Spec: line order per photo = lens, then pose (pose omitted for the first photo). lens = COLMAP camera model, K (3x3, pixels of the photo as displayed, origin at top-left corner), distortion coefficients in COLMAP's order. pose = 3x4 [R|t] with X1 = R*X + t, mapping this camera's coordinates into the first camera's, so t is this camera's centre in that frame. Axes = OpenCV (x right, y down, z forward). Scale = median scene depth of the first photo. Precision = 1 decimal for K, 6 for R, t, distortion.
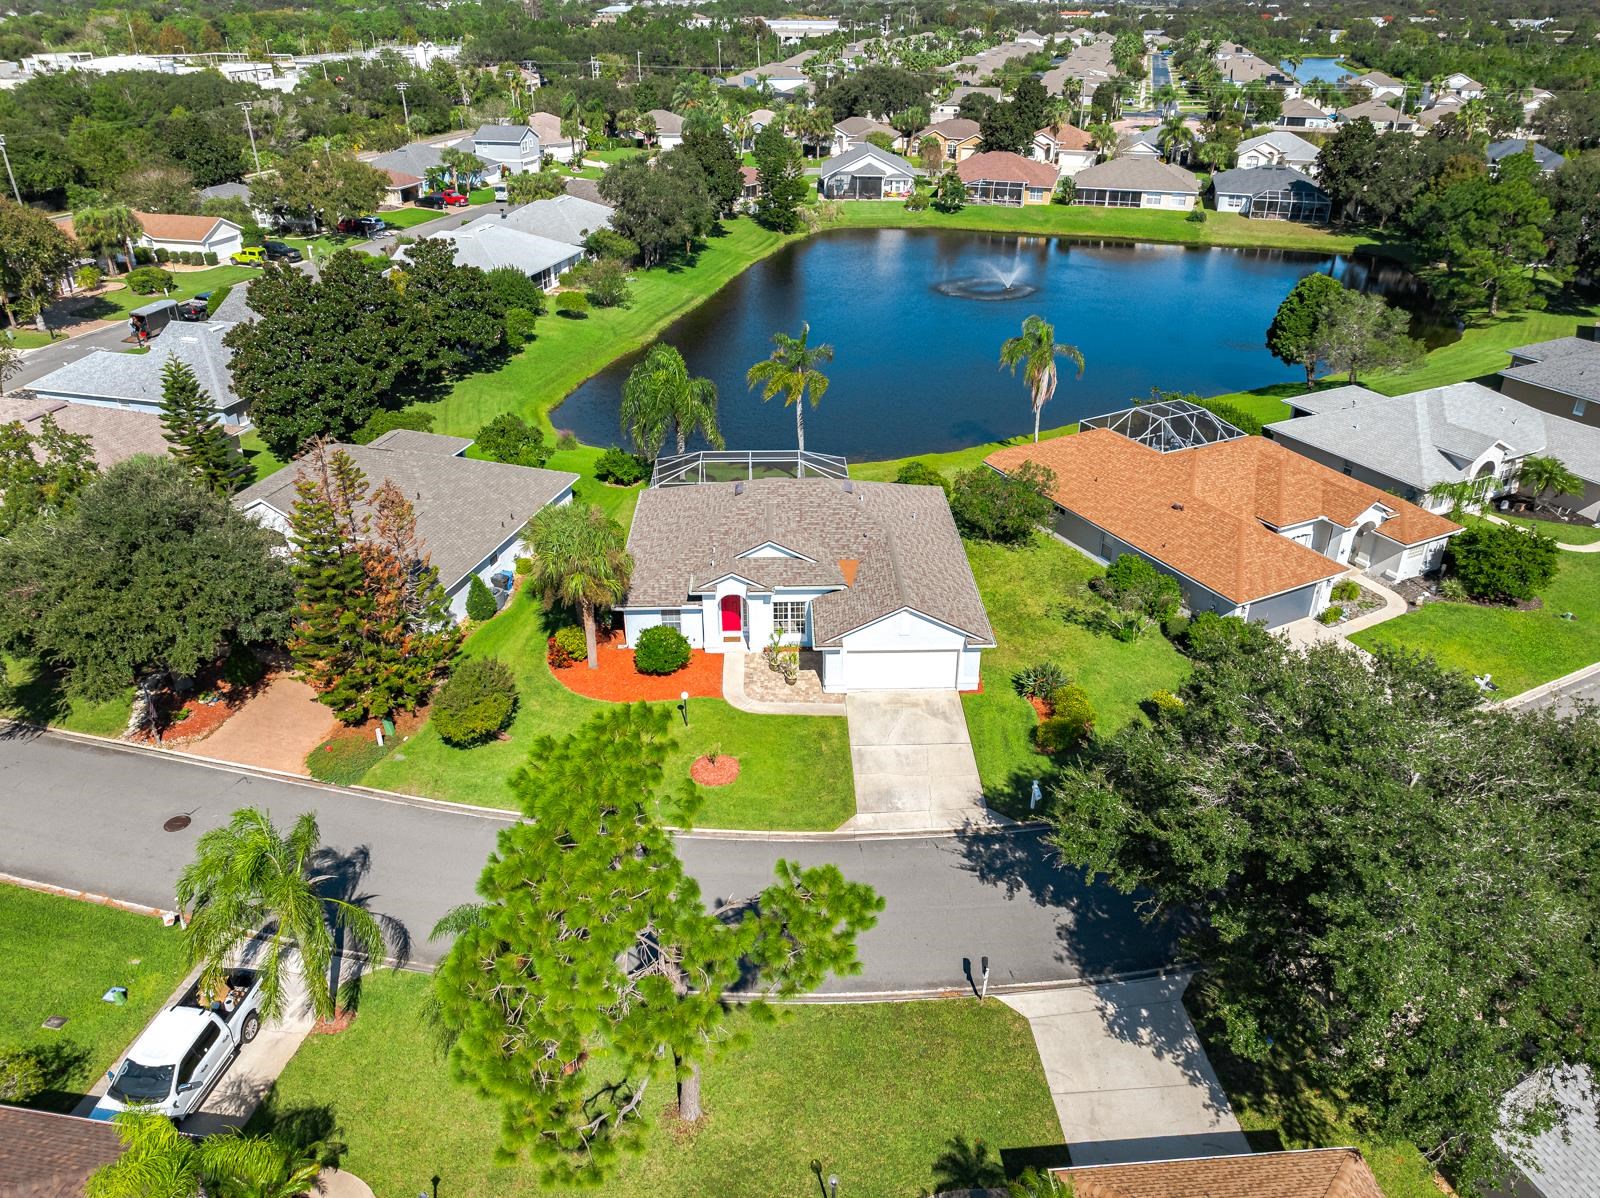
lens RADIAL K [[1120.4, 0, 807.3], [0, 1120.4, 603.7], [0, 0, 1]] dist [-0.027579, 0.013058]
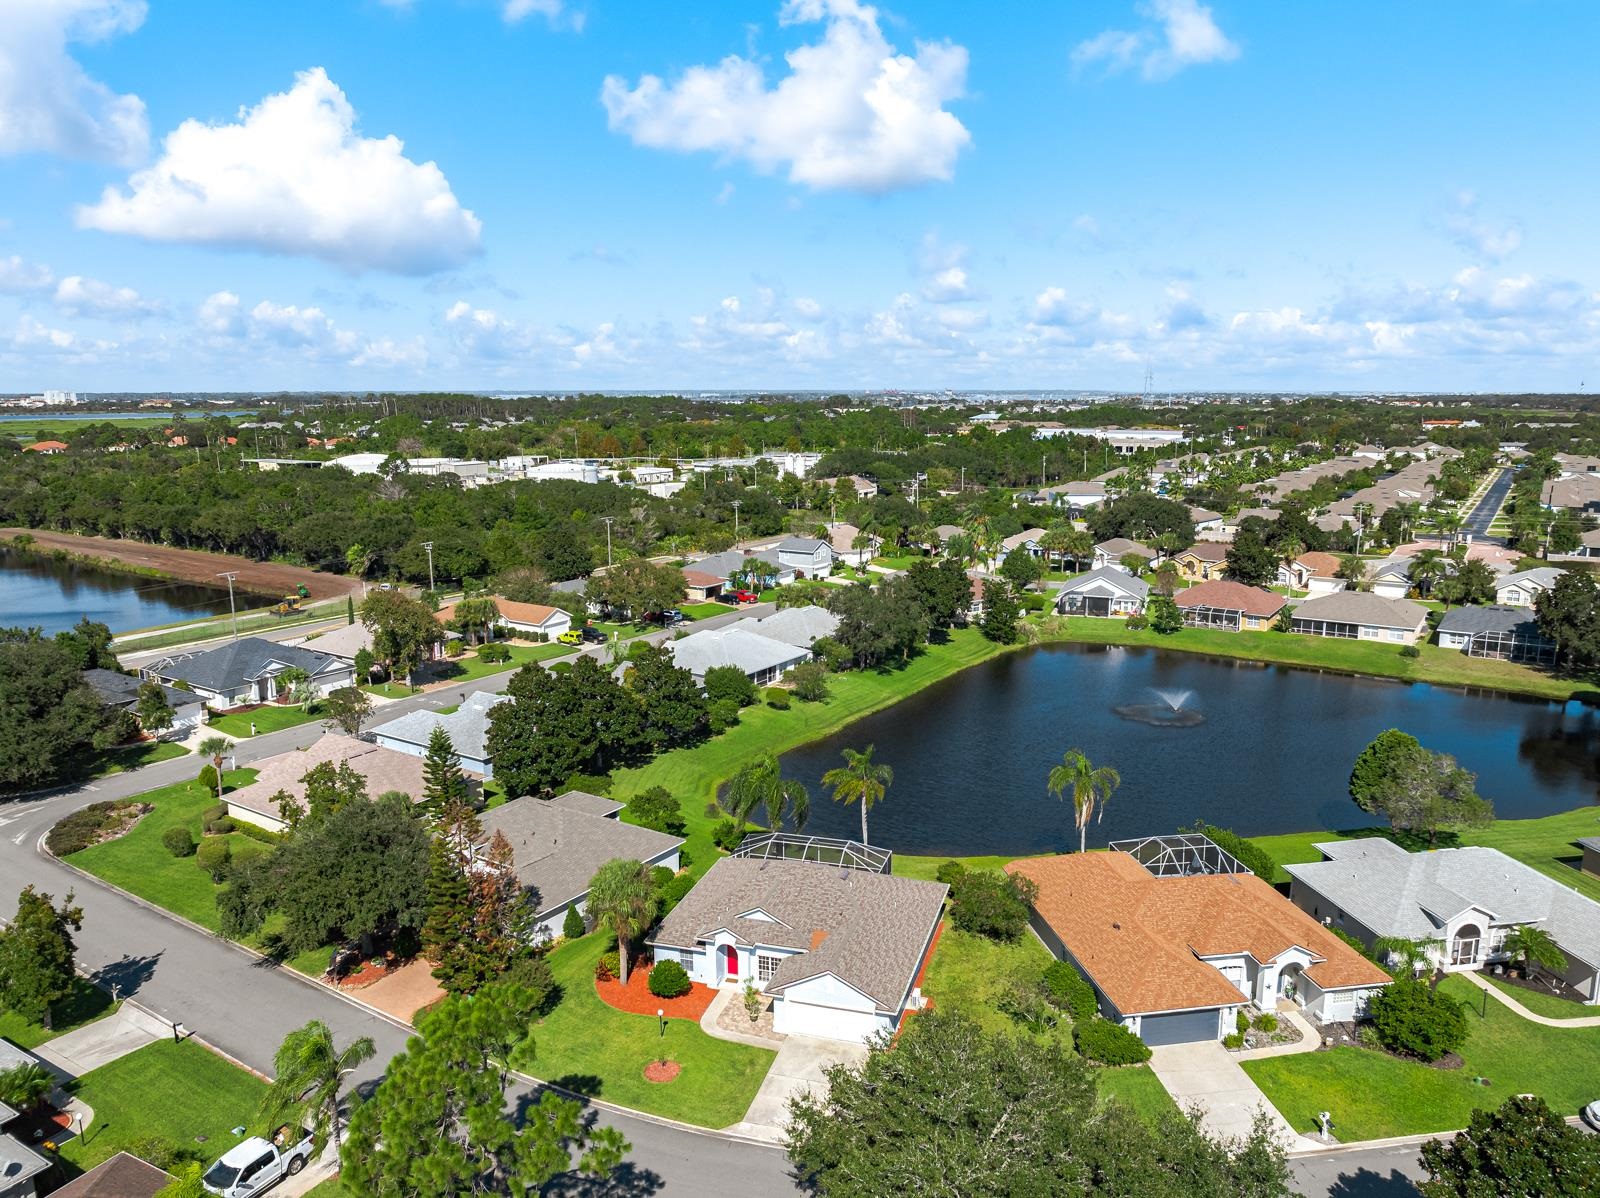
lens RADIAL K [[1124.2, 0, 800.0], [0, 1124.2, 599.0], [0, 0, 1]] dist [-0.031635, 0.015557]
pose [[0.948089, 0.051212, -0.313854, 0.228632], [-0.148722, 0.943770, -0.295263, -0.008220], [0.281085, 0.326612, 0.902394, -0.178328]]
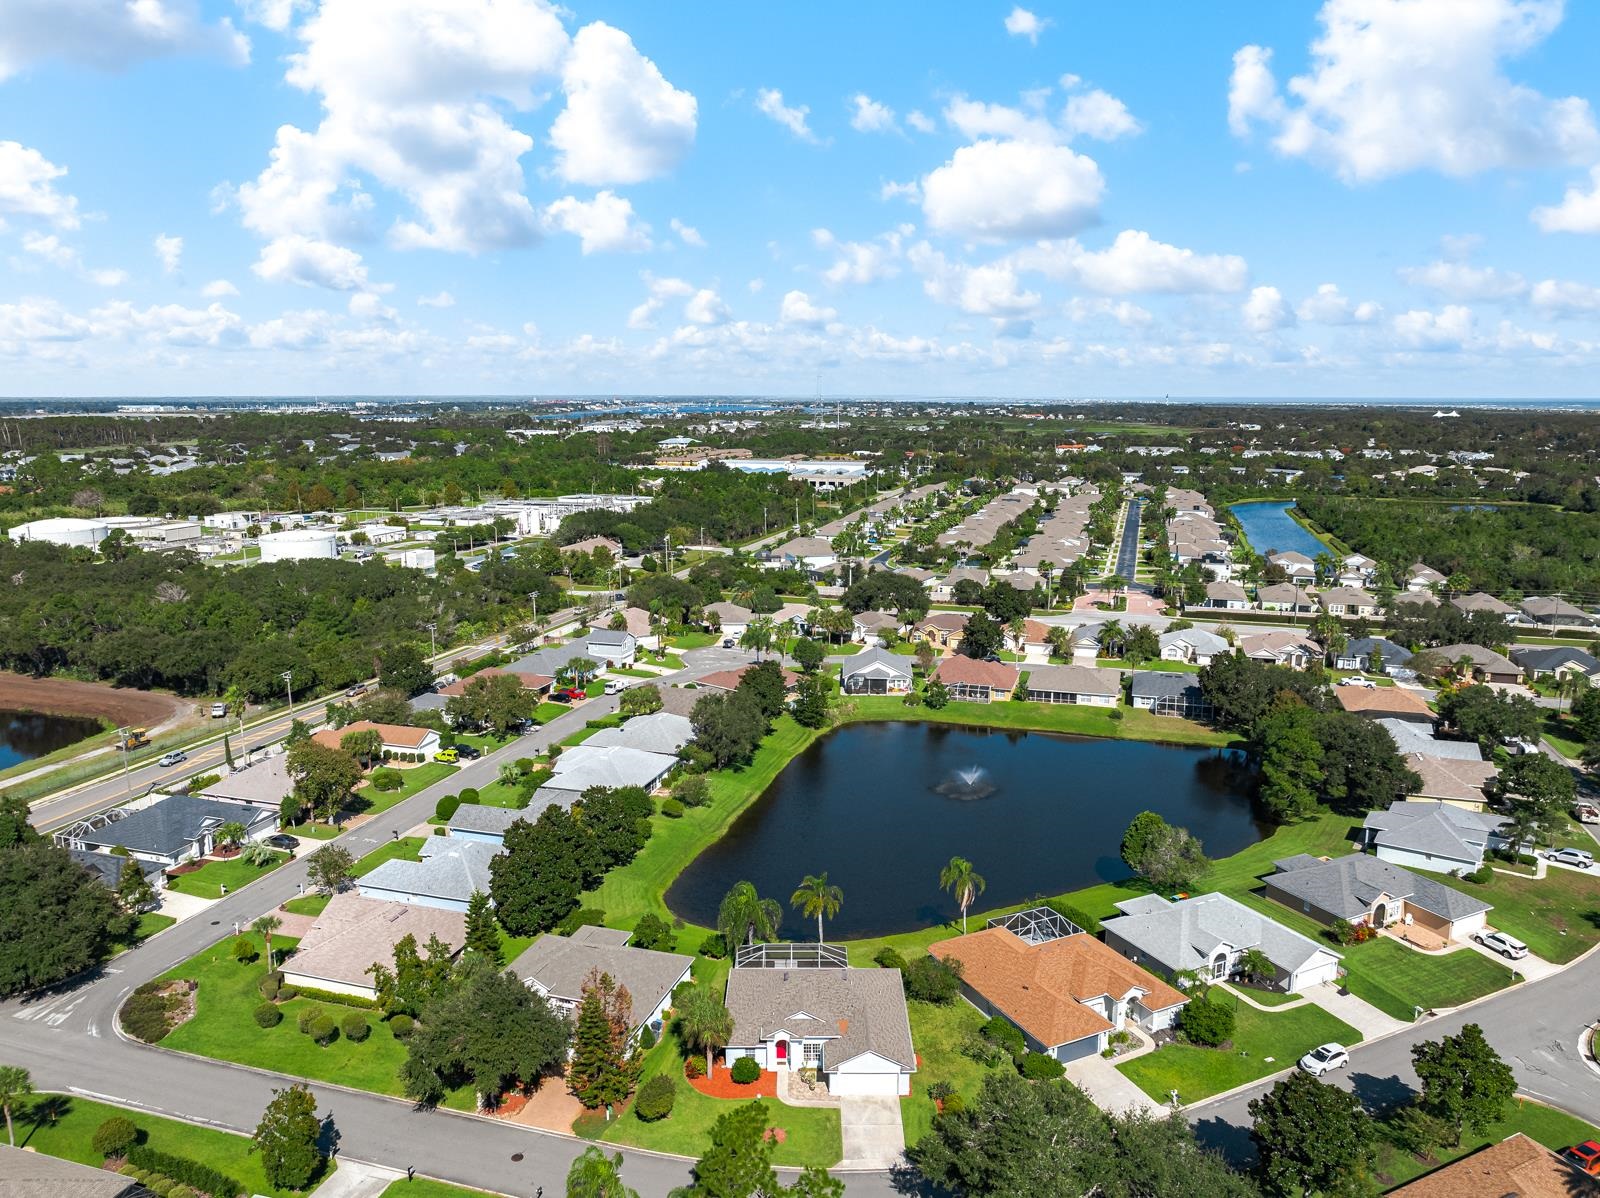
lens RADIAL K [[1102.8, 0, 800.2], [0, 1102.8, 619.6], [0, 0, 1]] dist [-0.027524, -0.001136]
pose [[0.999361, 0.002687, -0.035632, 0.016058], [-0.013543, 0.951259, -0.308097, -0.062448], [0.033068, 0.308383, 0.950688, -0.562570]]
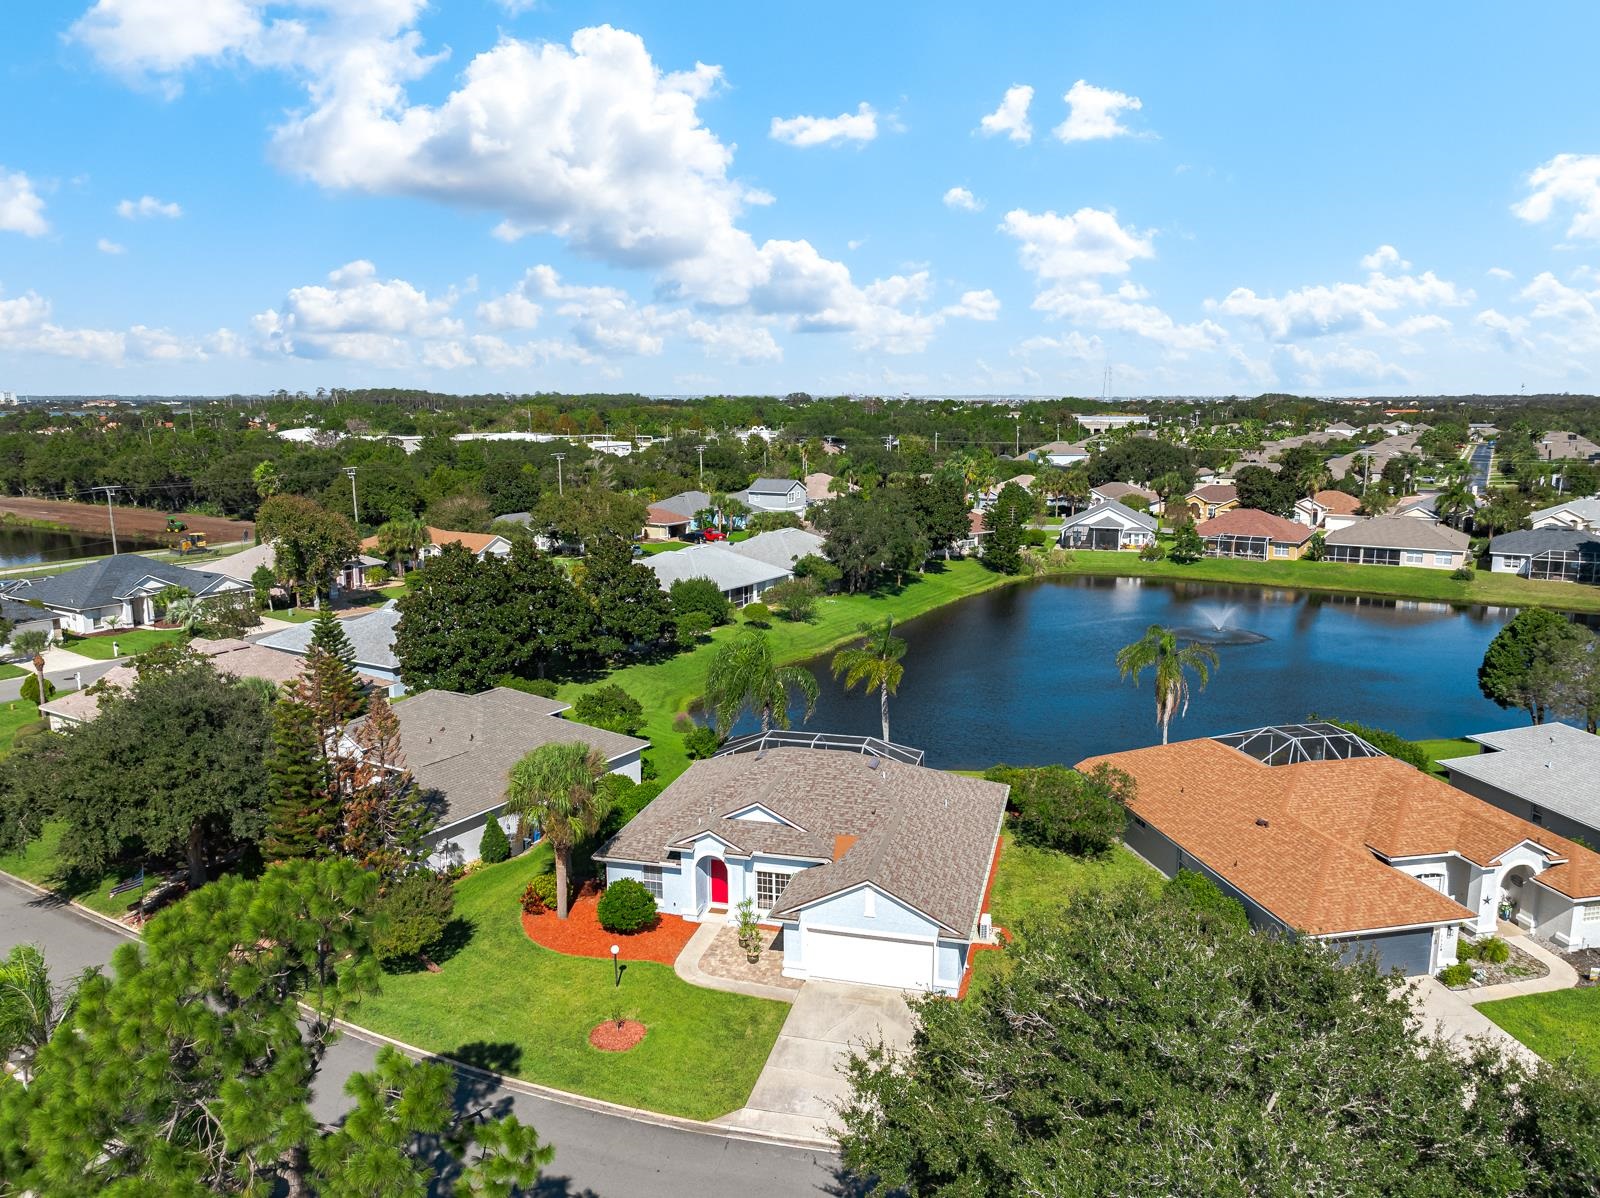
lens RADIAL K [[1124.2, 0, 800.0], [0, 1124.2, 599.0], [0, 0, 1]] dist [-0.031635, 0.015557]
pose [[0.958964, 0.044240, -0.280053, 0.140092], [-0.131578, 0.944386, -0.301368, 0.033776], [0.251146, 0.325850, 0.911453, 0.053270]]
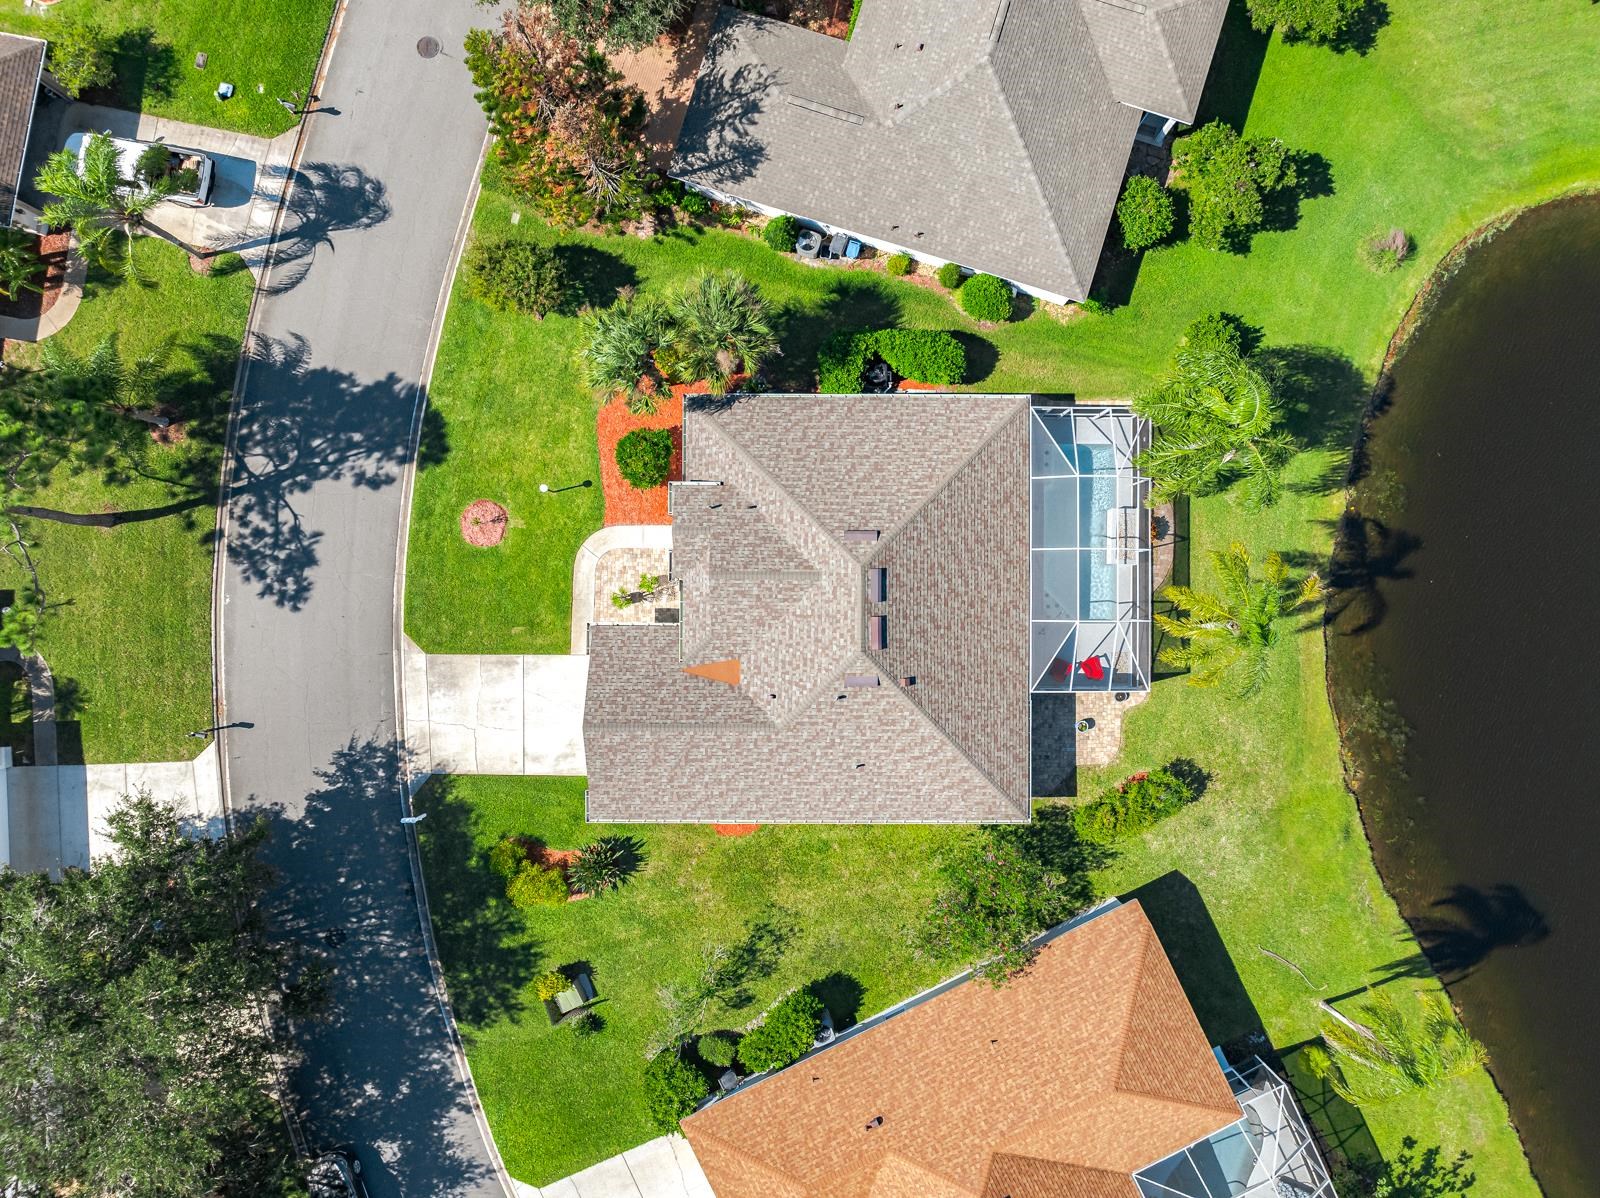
lens RADIAL K [[1120.4, 0, 807.3], [0, 1120.4, 603.7], [0, 0, 1]] dist [-0.027579, 0.013058]
pose [[-0.035357, 0.999373, -0.001876, -0.008028], [-0.480240, -0.015344, 0.877003, -0.439166], [0.876424, 0.031909, 0.480482, 0.366133]]
